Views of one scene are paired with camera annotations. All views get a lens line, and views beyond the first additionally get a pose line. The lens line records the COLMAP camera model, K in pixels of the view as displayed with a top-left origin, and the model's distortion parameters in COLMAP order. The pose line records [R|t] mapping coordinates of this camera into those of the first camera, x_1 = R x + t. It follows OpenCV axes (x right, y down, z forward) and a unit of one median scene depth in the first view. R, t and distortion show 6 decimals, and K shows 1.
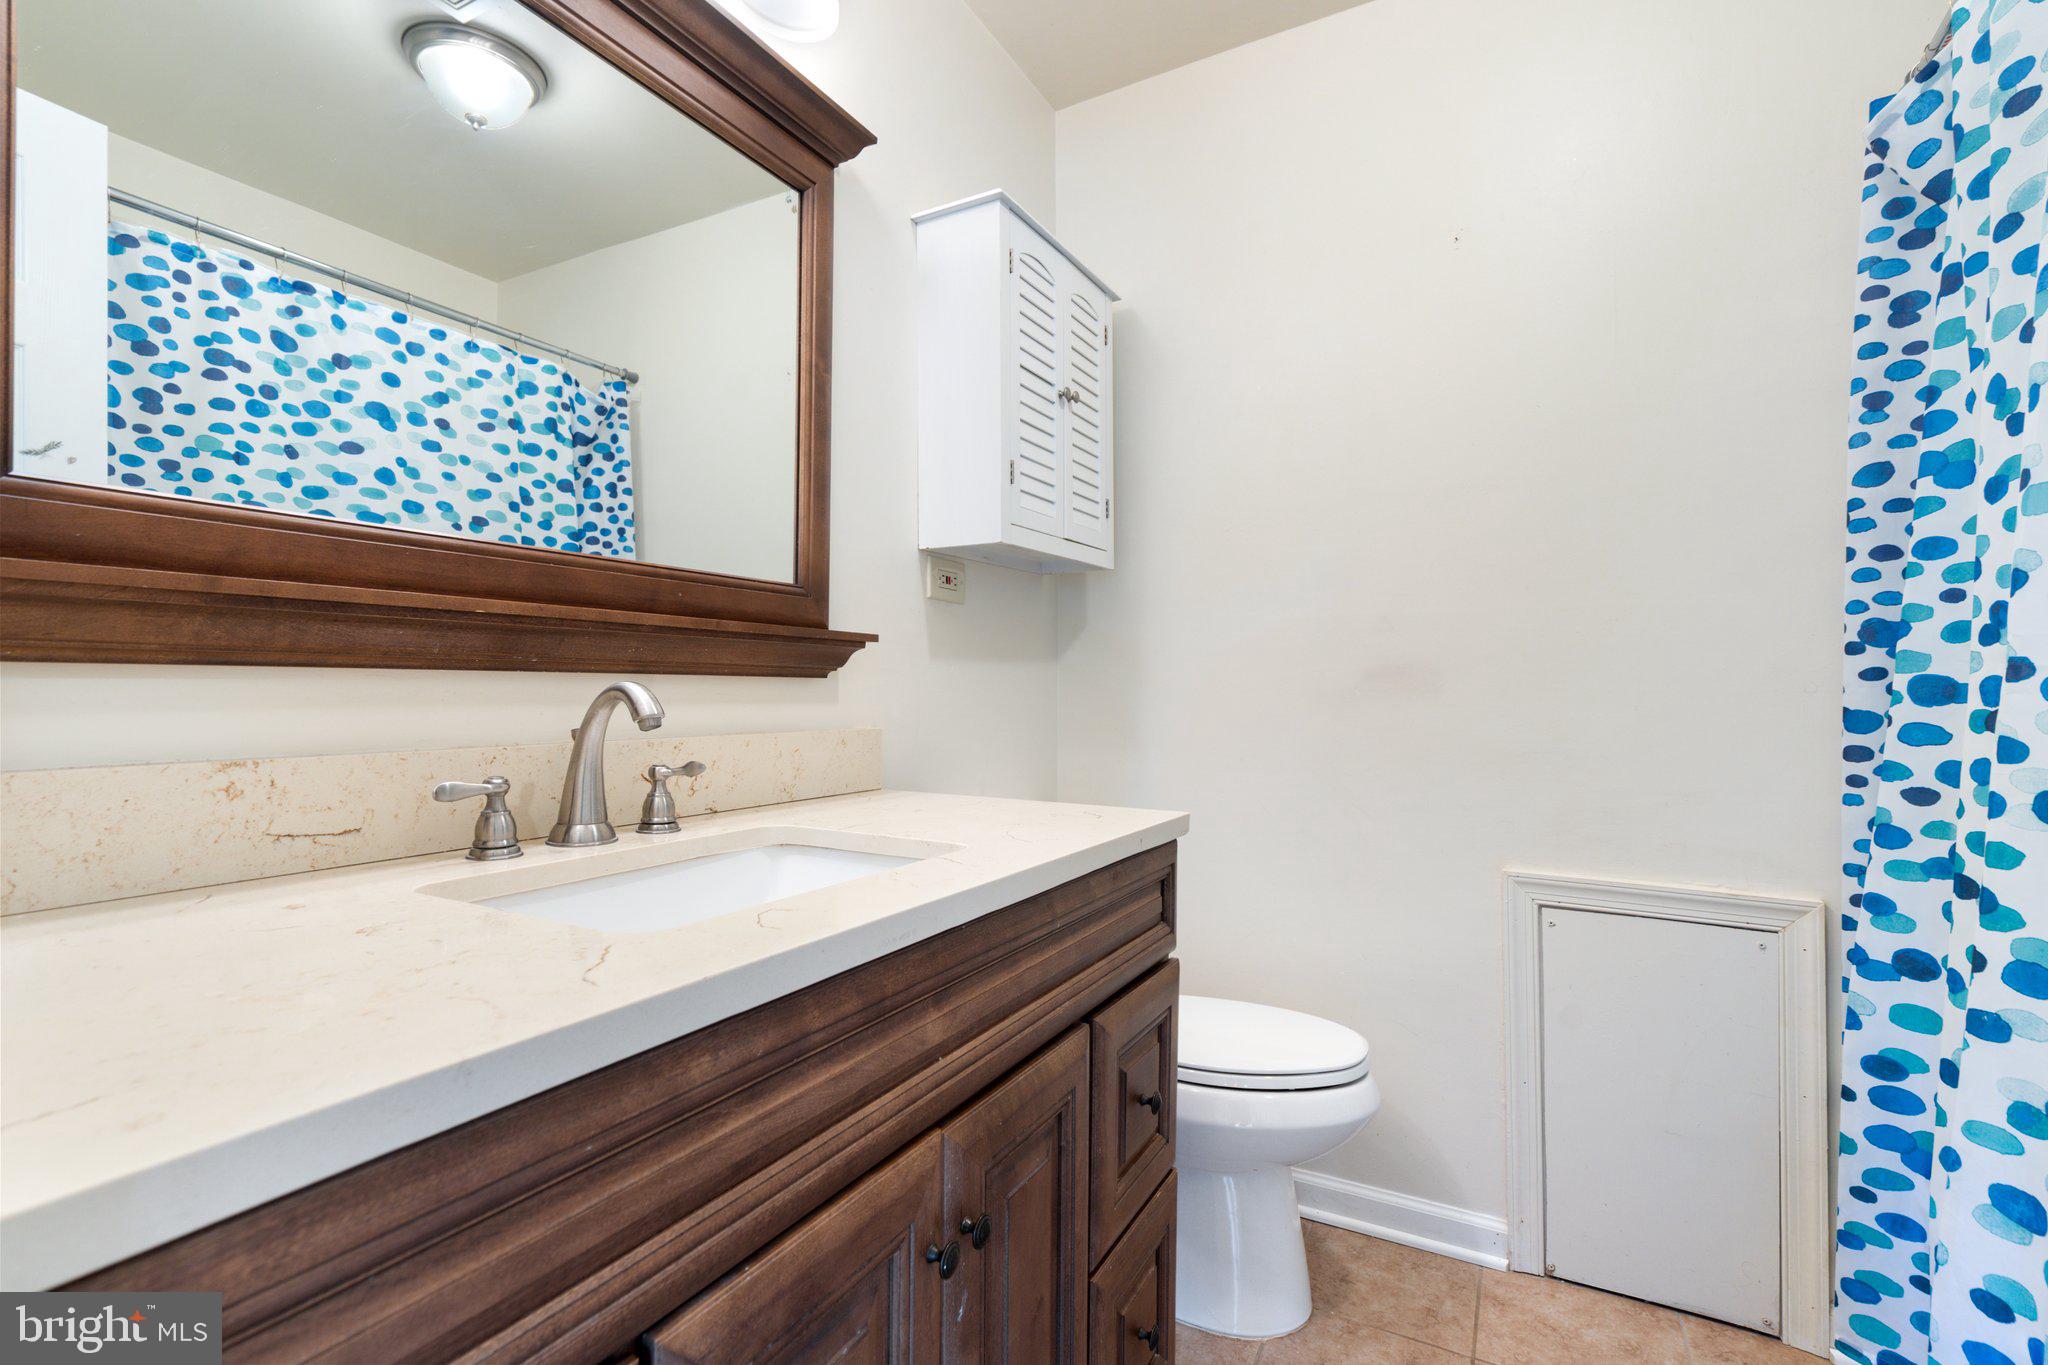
lens RADIAL K [[942.0, 0, 1017.2], [0, 942.0, 662.6], [0, 0, 1]] dist [0.006996, -0.000353]
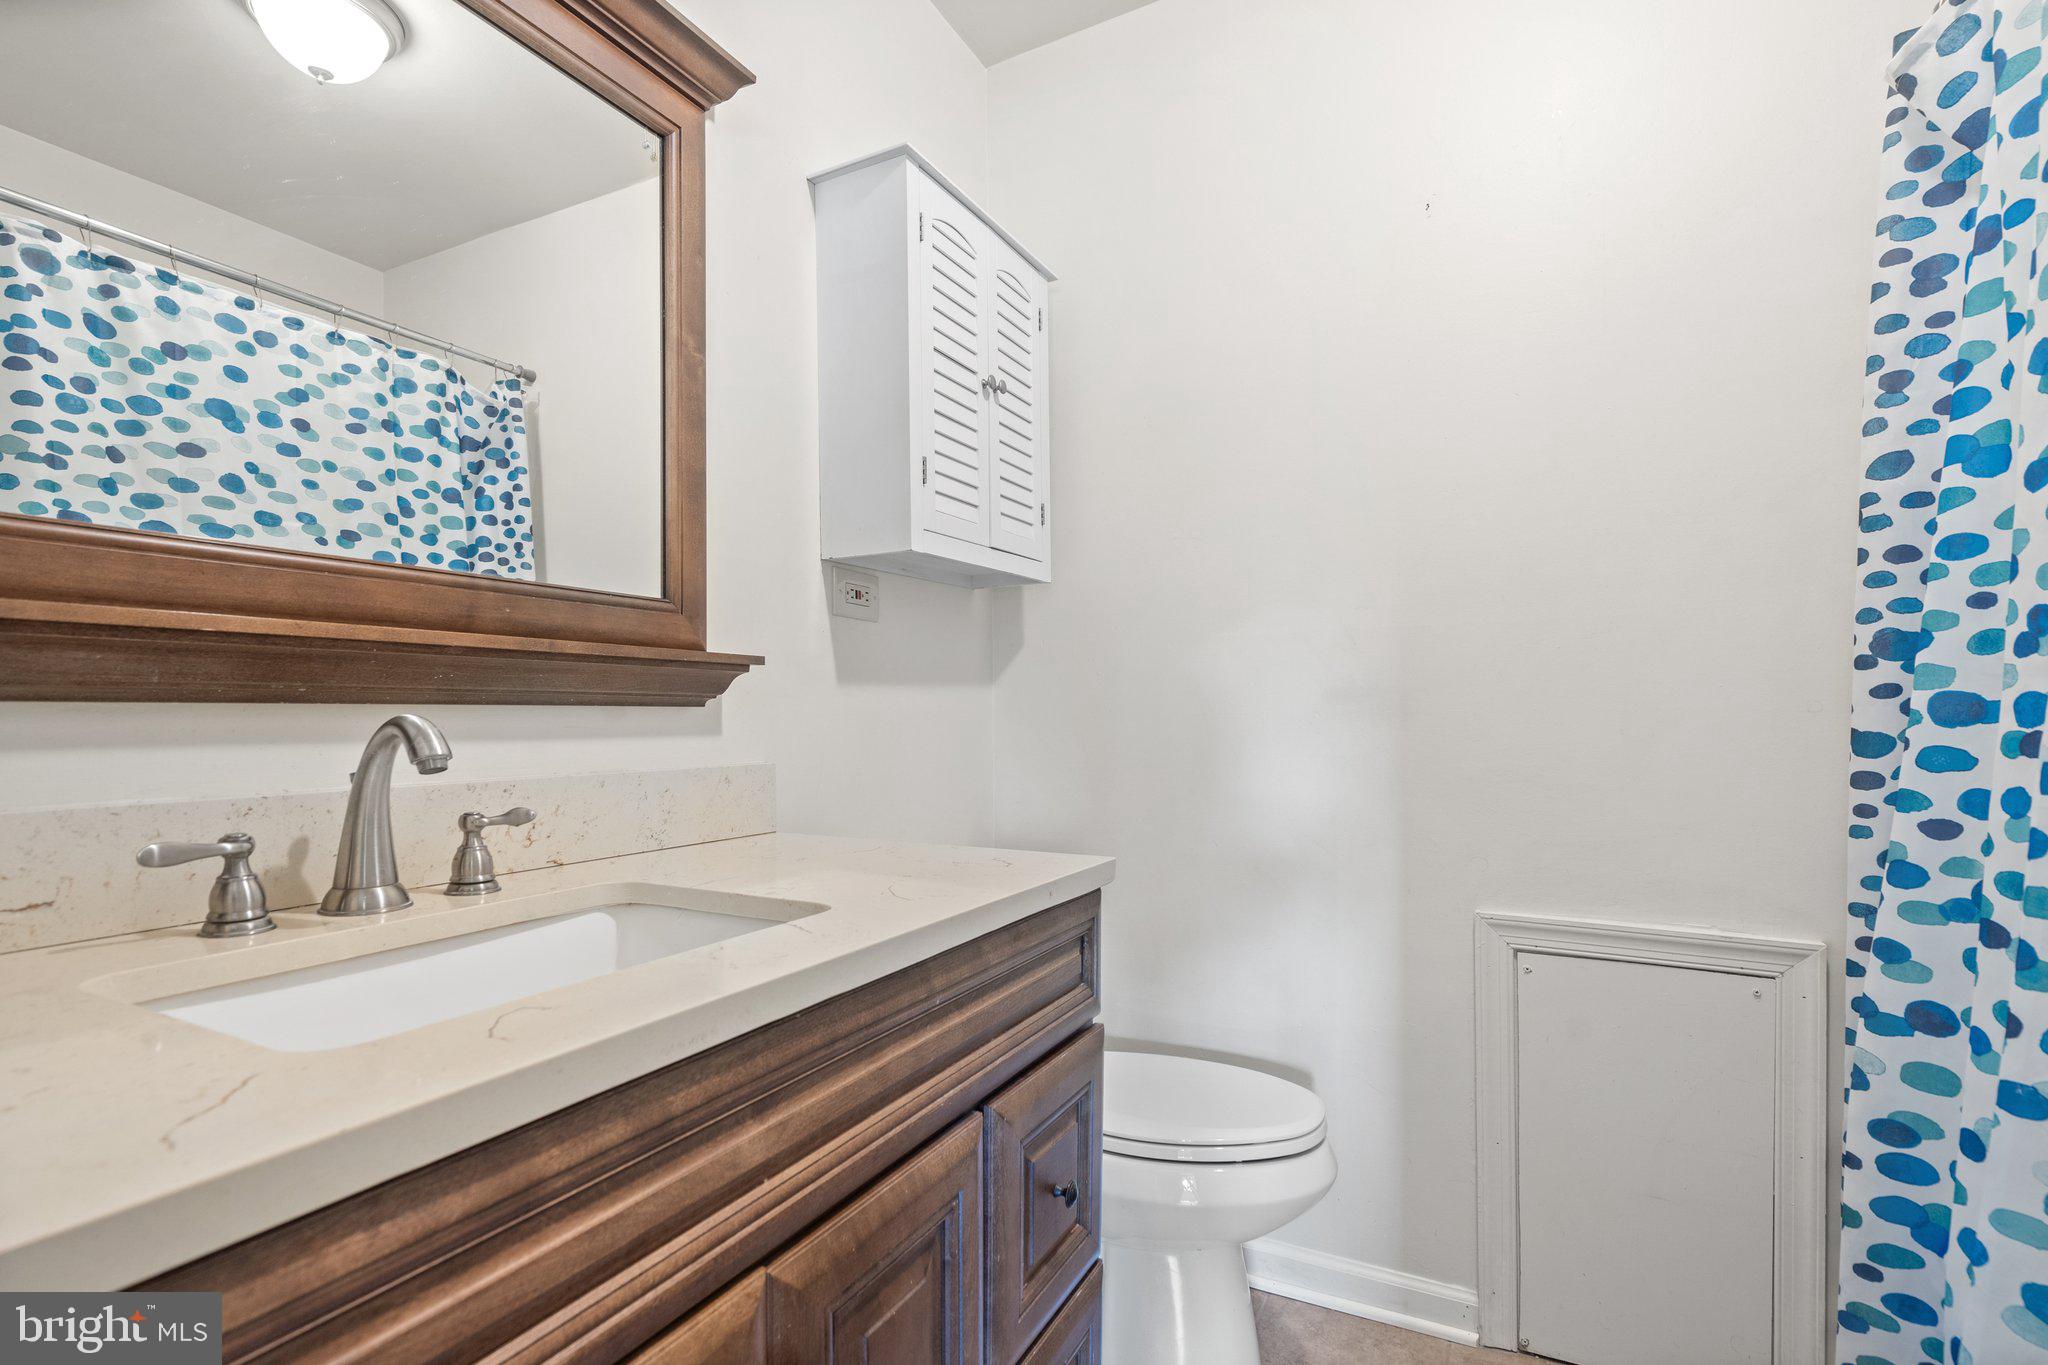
lens RADIAL K [[950.3, 0, 1023.8], [0, 950.3, 716.3], [0, 0, 1]] dist [0.007530, 0.000156]
pose [[0.999733, -0.009709, 0.020953, 0.074305], [0.009079, 0.999511, 0.029918, 0.001578], [-0.021233, -0.029720, 0.999333, 0.117528]]
